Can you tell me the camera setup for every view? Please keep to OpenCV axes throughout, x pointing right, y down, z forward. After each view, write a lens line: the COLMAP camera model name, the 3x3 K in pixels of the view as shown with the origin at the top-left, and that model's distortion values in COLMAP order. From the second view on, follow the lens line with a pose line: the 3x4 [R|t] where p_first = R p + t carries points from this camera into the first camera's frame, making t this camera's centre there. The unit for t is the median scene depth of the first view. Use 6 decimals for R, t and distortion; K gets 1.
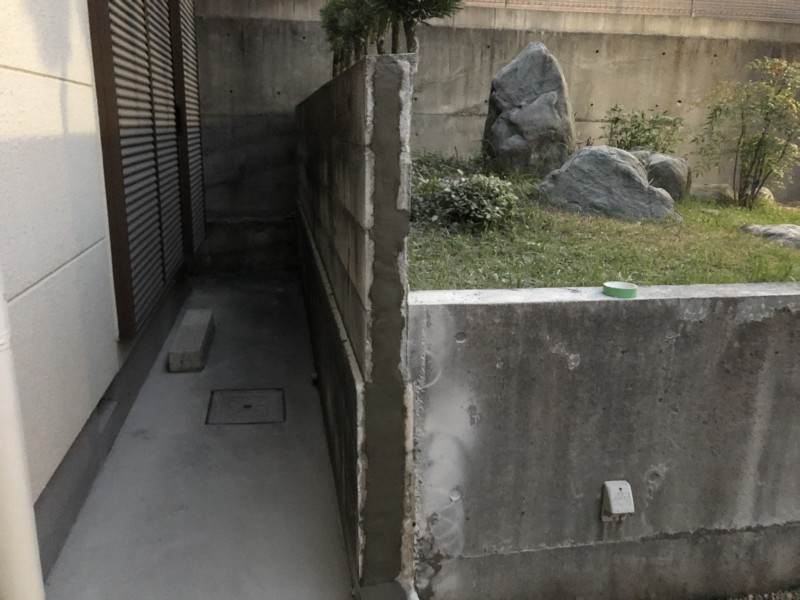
lens RADIAL K [[647.6, 0, 396.7], [0, 647.6, 288.1], [0, 0, 1]] dist [0.027408, -0.015278]
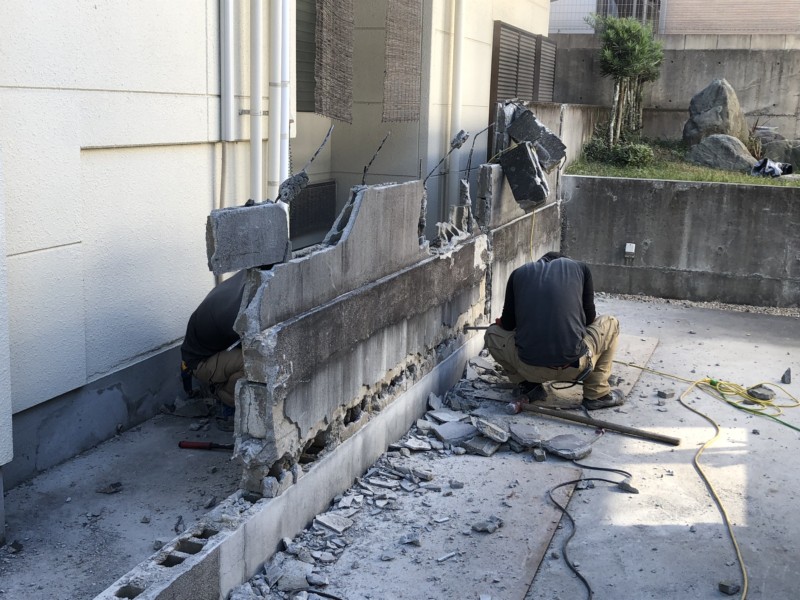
lens RADIAL K [[940.9, 0, 370.7], [0, 940.9, 297.2], [0, 0, 1]] dist [0.001706, -0.037241]
pose [[0.847923, 0.103636, -0.519891, 1.092452], [-0.134368, 0.990695, -0.021661, 0.546109], [0.512808, 0.088224, 0.853958, -2.226066]]
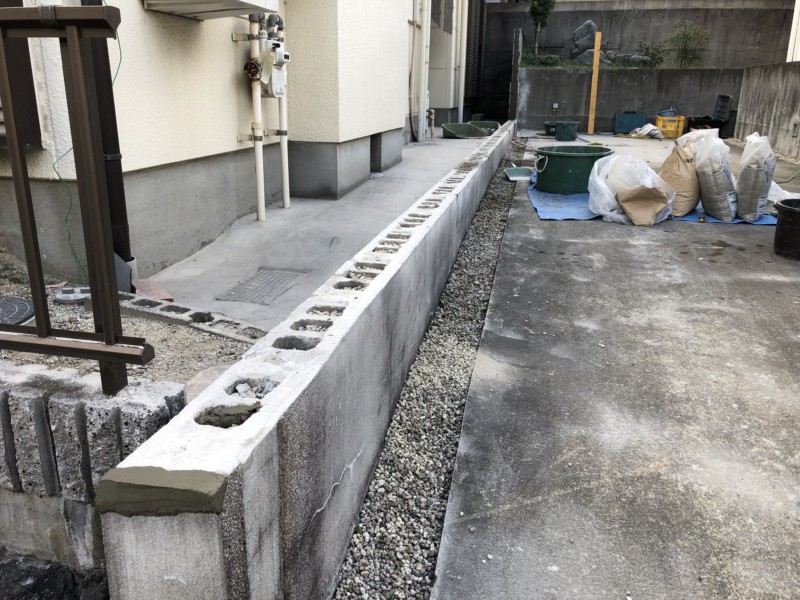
lens RADIAL K [[647.6, 0, 396.7], [0, 647.6, 288.1], [0, 0, 1]] dist [0.027408, -0.015278]
pose [[0.924321, 0.104425, -0.367050, 0.901247], [-0.087516, 0.994203, 0.062463, 1.149531], [0.371445, -0.025613, 0.928102, -3.320930]]
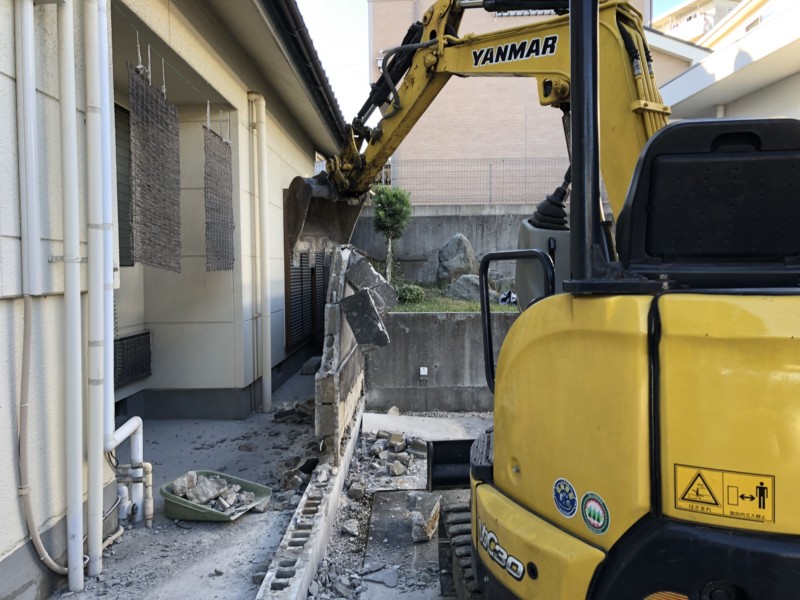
lens RADIAL K [[653.2, 0, 402.6], [0, 653.2, 281.0], [0, 0, 1]] dist [0.103427, -0.172598]
pose [[0.981478, -0.026828, -0.189688, 0.624639], [-0.016920, 0.974137, -0.225324, 0.440979], [0.190827, 0.224360, 0.955640, -1.700490]]
